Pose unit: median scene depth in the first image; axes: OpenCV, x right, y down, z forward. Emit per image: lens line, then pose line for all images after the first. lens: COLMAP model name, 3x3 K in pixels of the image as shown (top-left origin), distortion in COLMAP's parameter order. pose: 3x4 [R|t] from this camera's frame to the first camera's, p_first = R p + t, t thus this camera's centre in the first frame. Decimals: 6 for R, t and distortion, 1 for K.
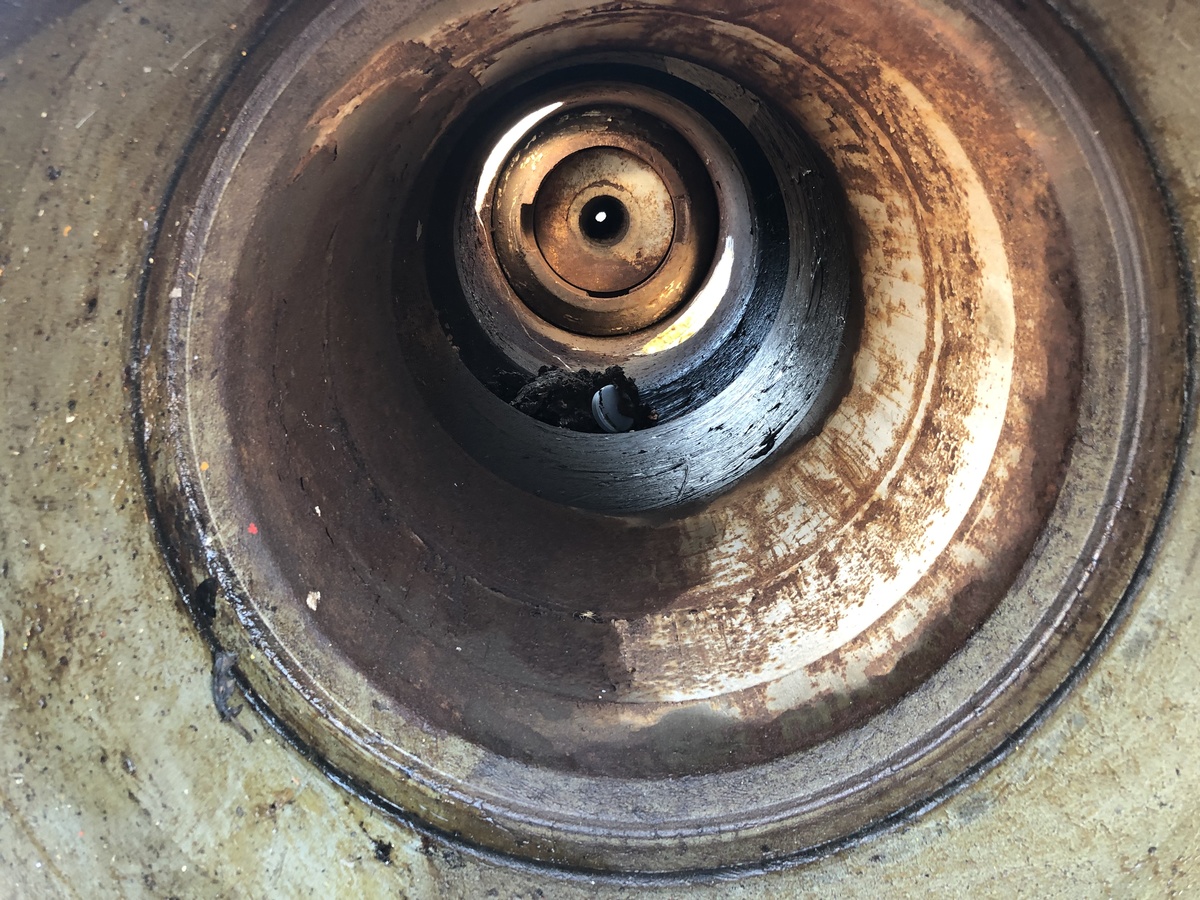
lens RADIAL K [[993.1, 0, 581.7], [0, 993.1, 489.6], [0, 0, 1]] dist [0.067784, -0.110347]
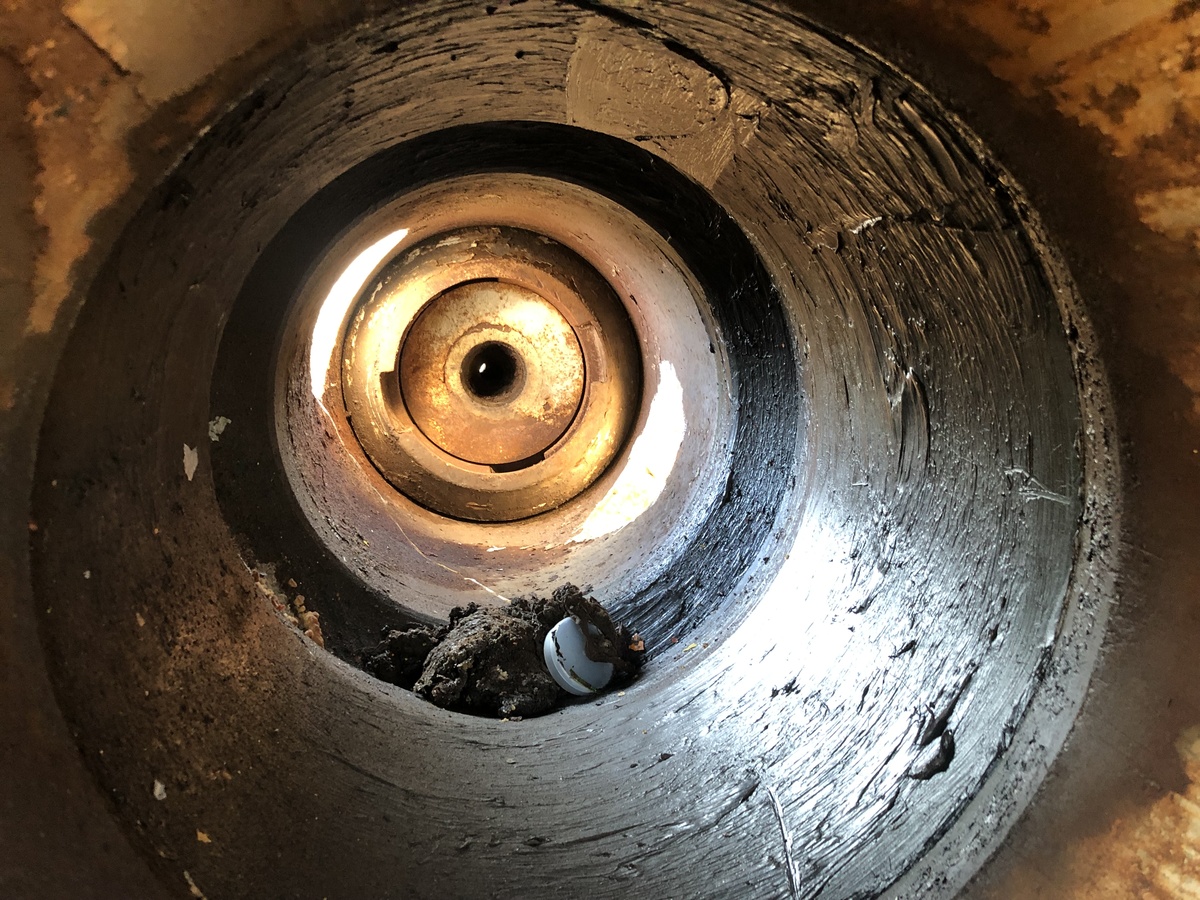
lens RADIAL K [[993.1, 0, 581.7], [0, 993.1, 489.6], [0, 0, 1]] dist [0.067784, -0.110347]
pose [[0.973488, -0.206034, 0.099355, -0.005783], [0.217508, 0.968239, -0.123304, -0.080006], [-0.070794, 0.141645, 0.987383, 0.275223]]
